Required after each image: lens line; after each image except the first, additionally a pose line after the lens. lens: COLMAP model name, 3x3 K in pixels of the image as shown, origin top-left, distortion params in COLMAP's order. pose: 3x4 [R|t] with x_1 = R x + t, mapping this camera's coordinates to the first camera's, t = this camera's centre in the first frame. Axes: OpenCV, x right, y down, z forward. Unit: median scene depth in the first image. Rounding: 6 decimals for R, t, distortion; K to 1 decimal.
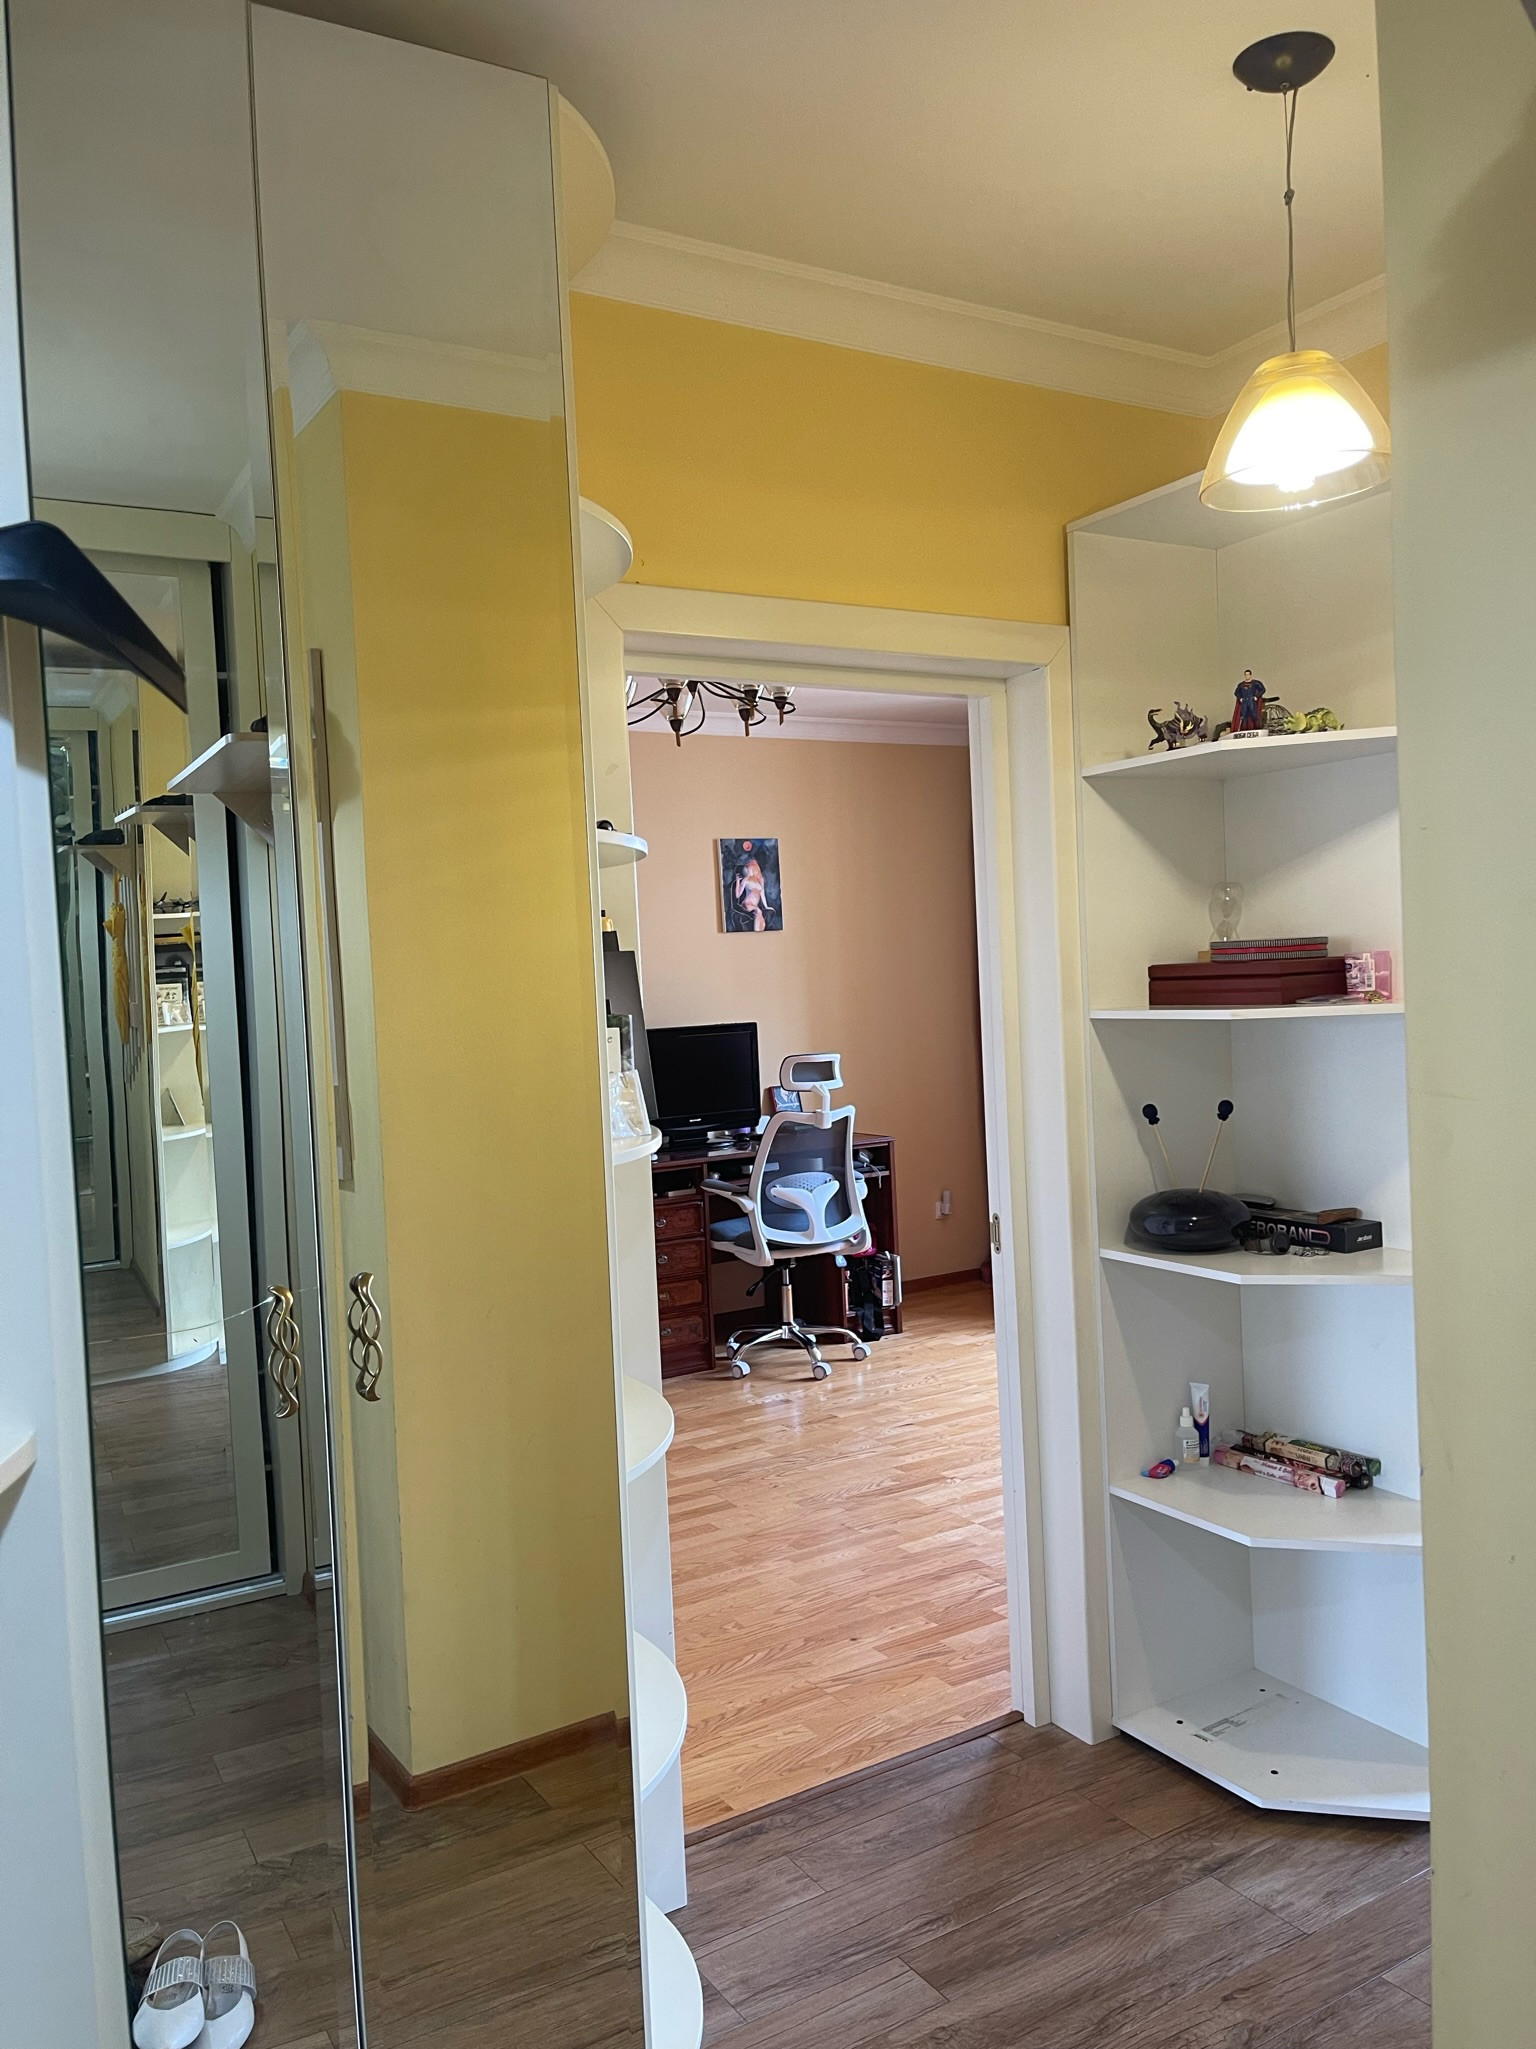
lens RADIAL K [[1554.2, 0, 773.9], [0, 1554.2, 1018.3], [0, 0, 1]] dist [0.045305, -0.071751]
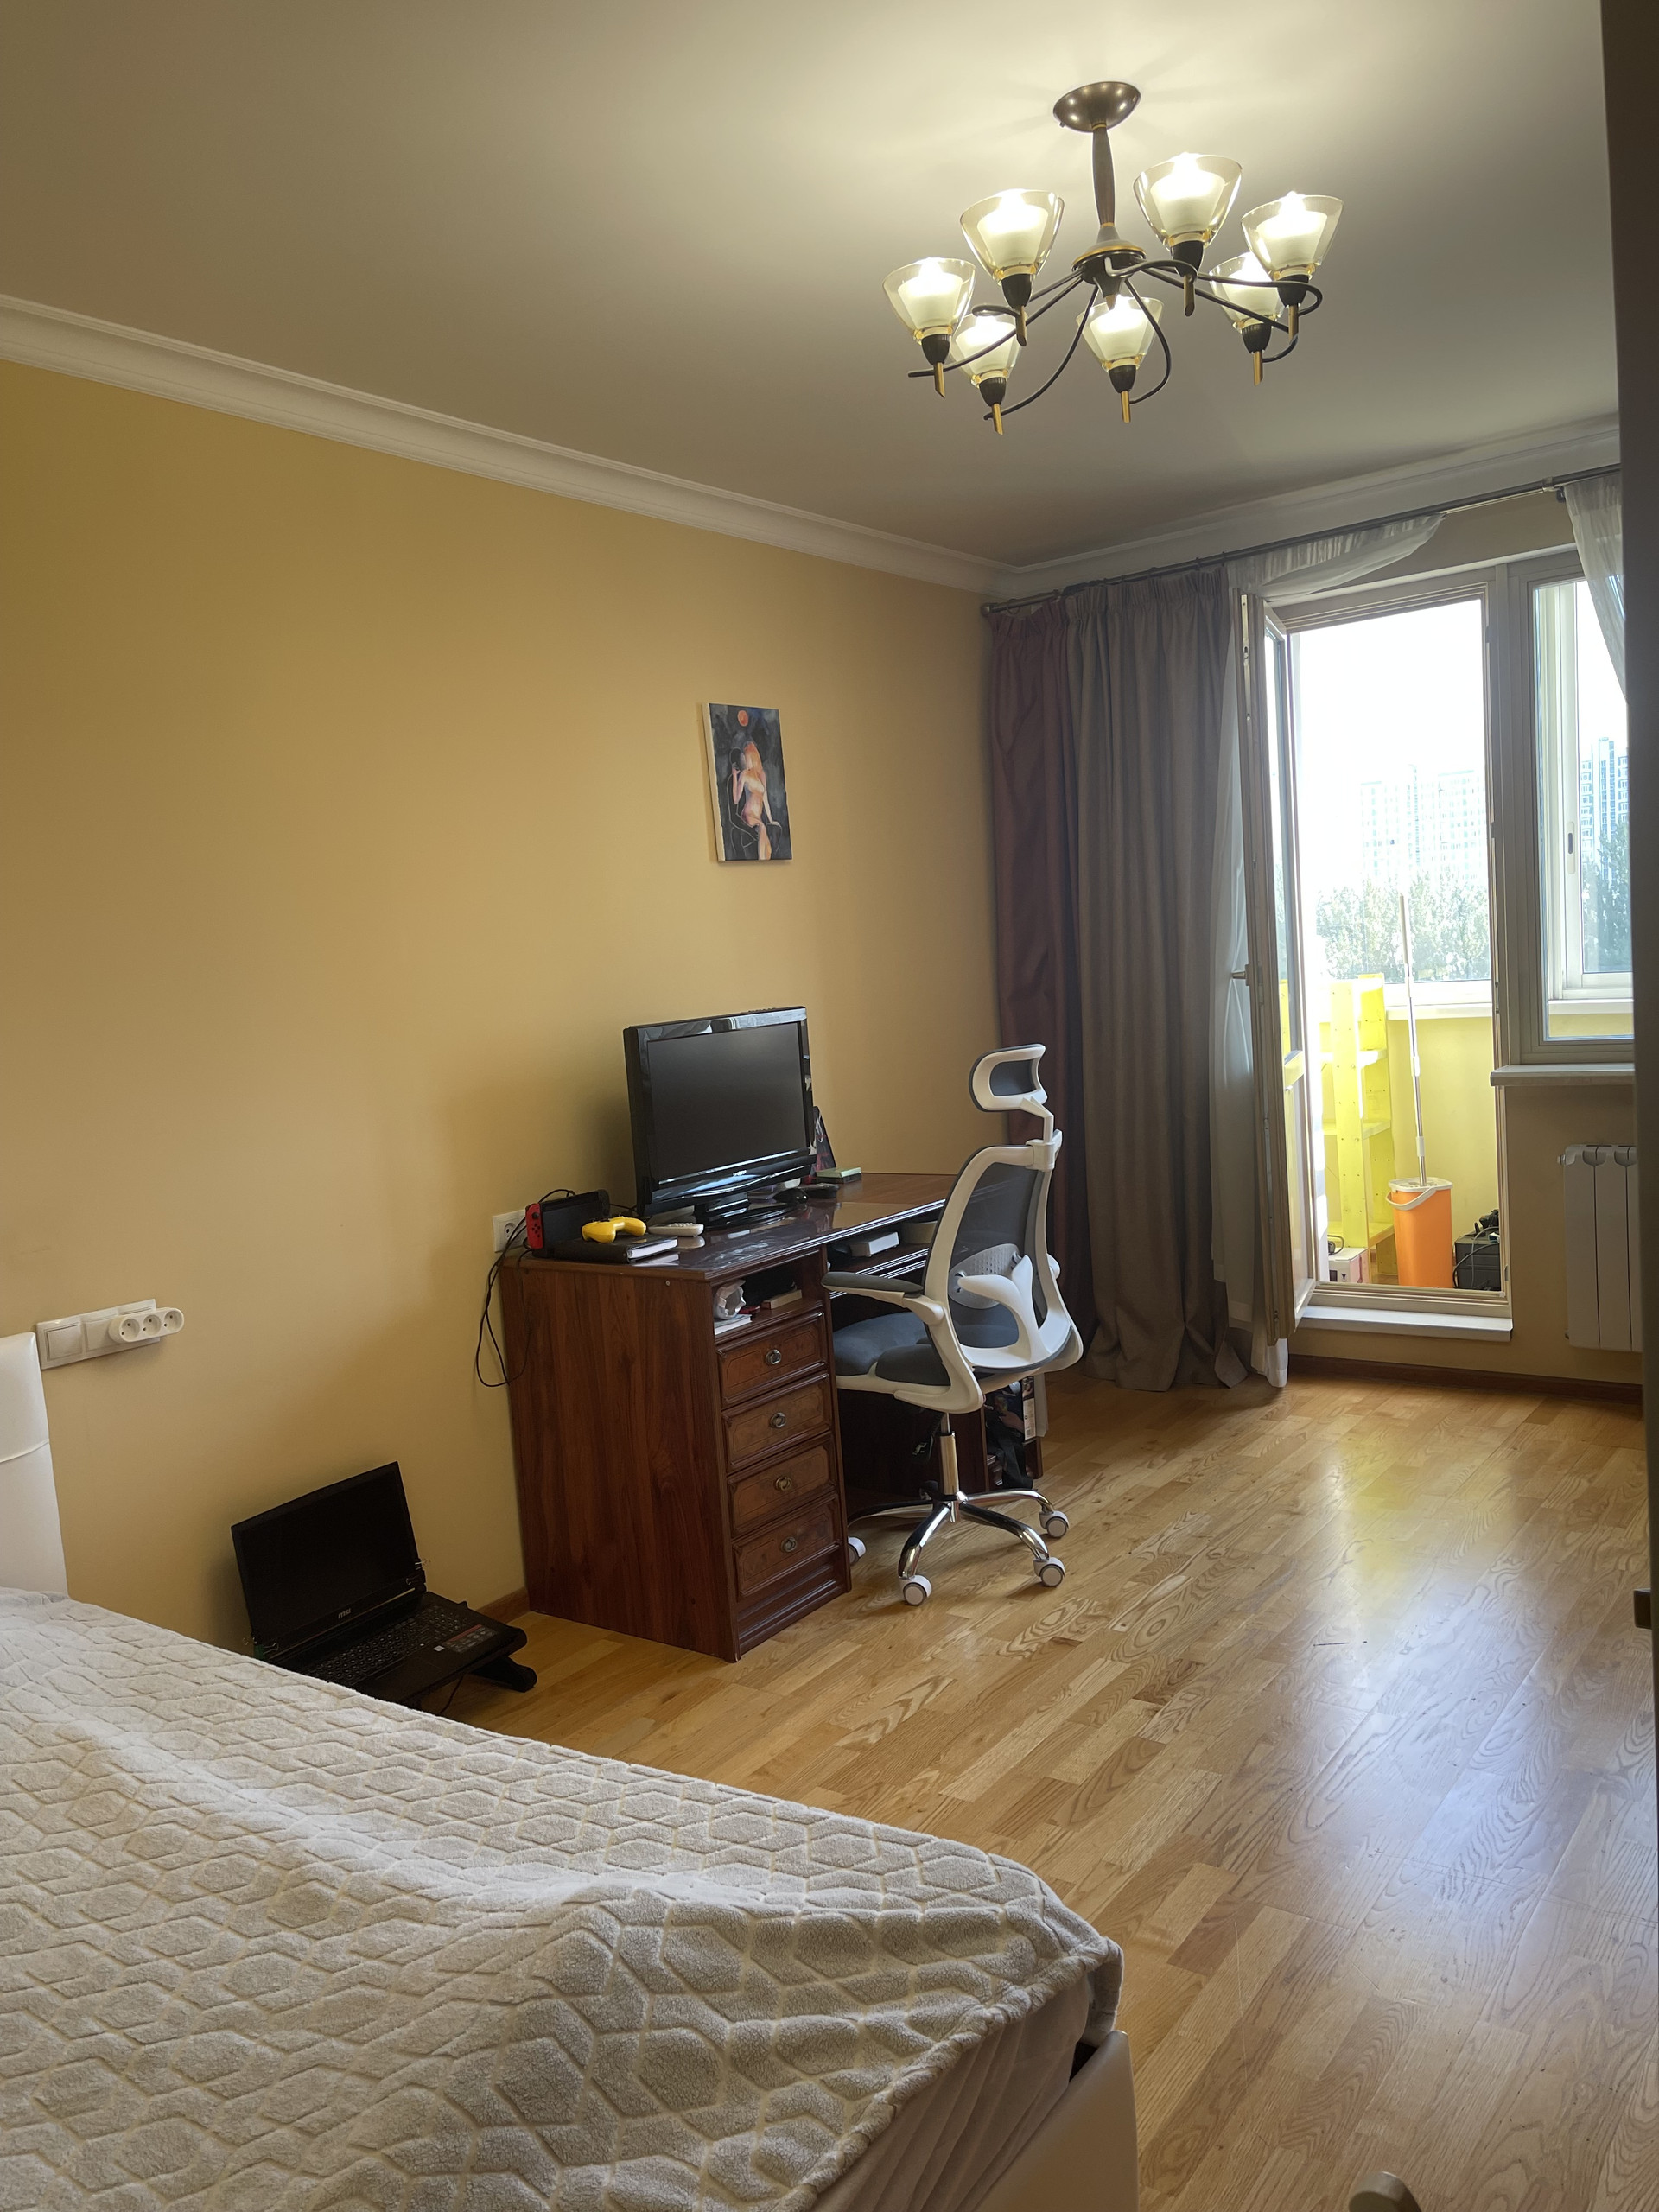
lens RADIAL K [[1677.8, 0, 823.3], [0, 1677.8, 1117.3], [0, 0, 1]] dist [0.045305, -0.071751]
pose [[0.923254, -0.059032, 0.379628, -0.249134], [0.040330, 0.997557, 0.057037, 0.008701], [-0.382067, -0.037349, 0.923379, 0.376740]]
